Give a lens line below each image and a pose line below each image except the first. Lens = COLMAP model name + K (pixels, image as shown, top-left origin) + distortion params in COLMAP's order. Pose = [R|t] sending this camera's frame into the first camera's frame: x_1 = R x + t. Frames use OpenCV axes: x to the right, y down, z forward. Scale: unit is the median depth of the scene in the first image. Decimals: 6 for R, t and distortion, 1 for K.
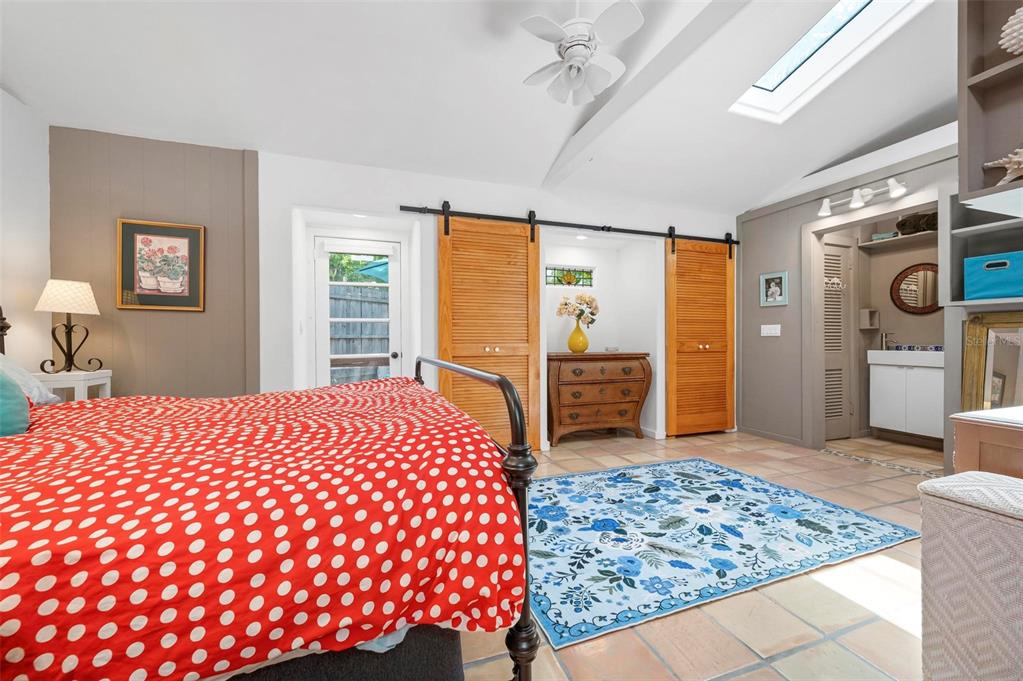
lens RADIAL K [[405.3, 0, 513.3], [0, 405.3, 338.8], [0, 0, 1]] dist [0.001113, 0.000925]
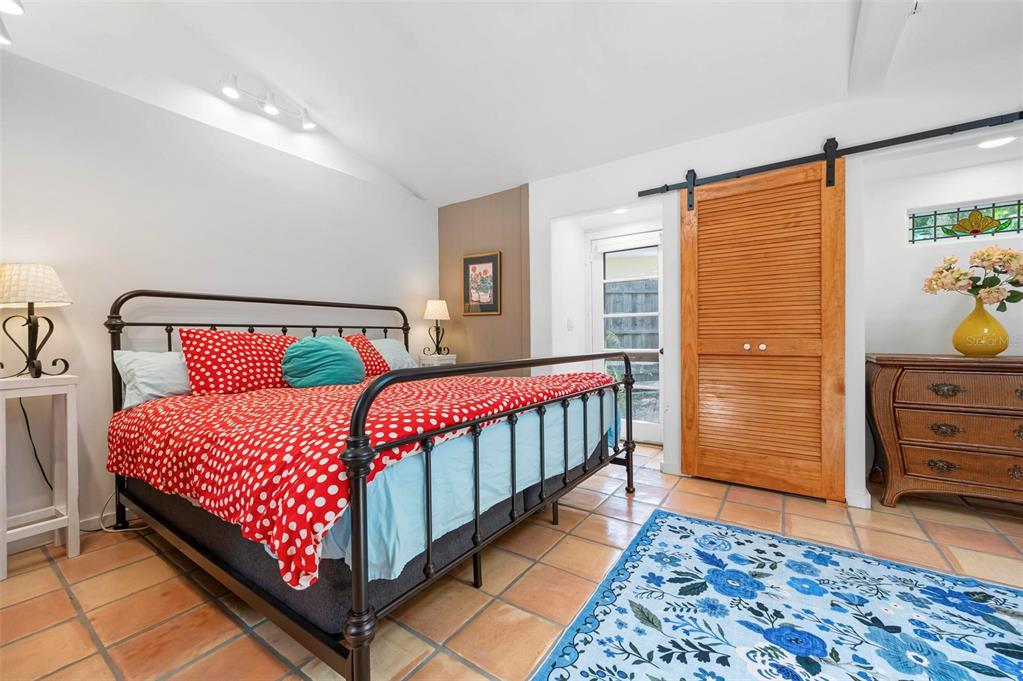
lens RADIAL K [[405.3, 0, 513.3], [0, 405.3, 338.8], [0, 0, 1]] dist [0.001113, 0.000925]
pose [[0.583243, 0.003227, -0.812291, 0.382134], [0.006618, 0.999940, 0.008724, 0.002973], [0.812271, -0.010464, 0.583187, 0.254823]]
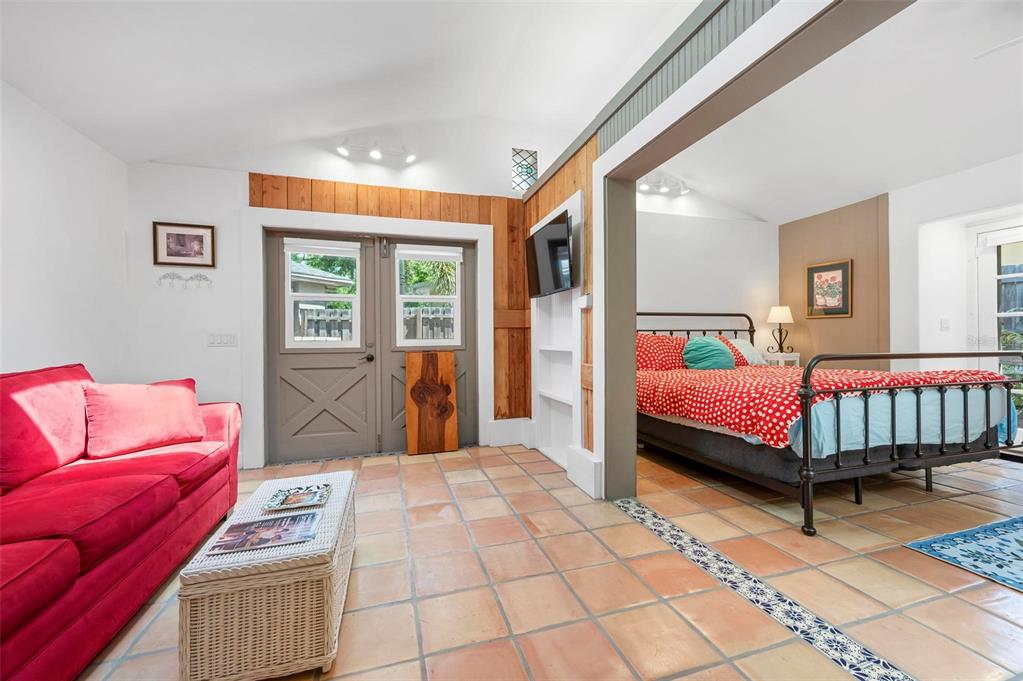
lens RADIAL K [[405.3, 0, 513.3], [0, 405.3, 338.8], [0, 0, 1]] dist [0.001113, 0.000925]
pose [[-0.045348, 0.003004, -0.998967, 0.804387], [0.007201, 0.999970, 0.002680, -0.000419], [0.998945, -0.007072, -0.045368, -0.169660]]
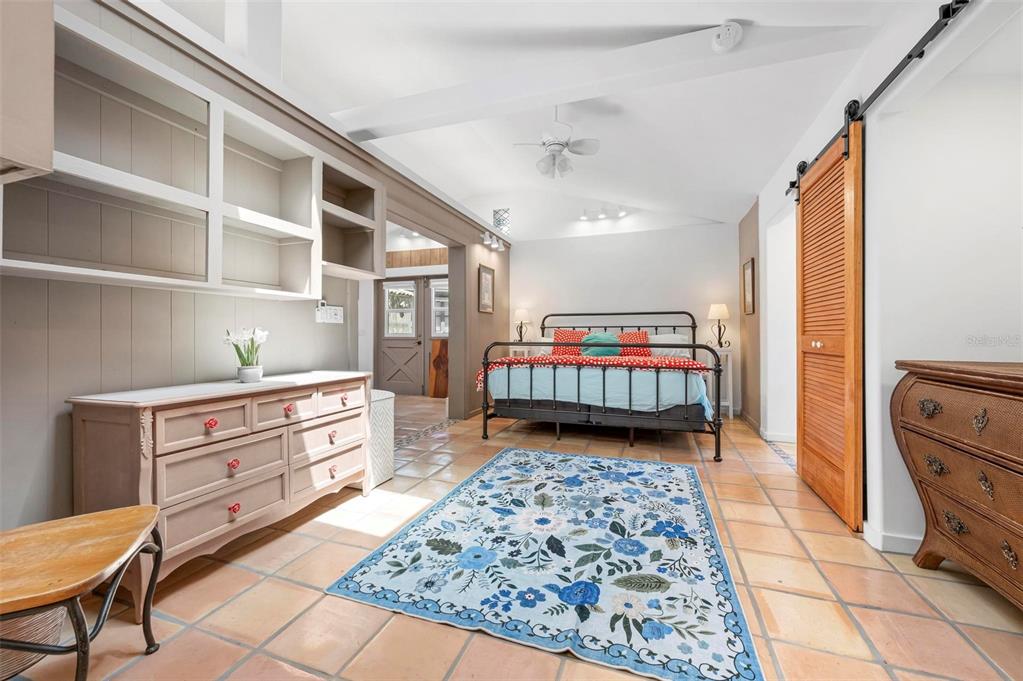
lens RADIAL K [[405.3, 0, 513.3], [0, 405.3, 338.8], [0, 0, 1]] dist [0.001113, 0.000925]
pose [[-0.629964, 0.010530, -0.776553, 1.049743], [0.001228, 0.999920, 0.012563, 0.008358], [0.776623, 0.006961, -0.629927, 1.324329]]
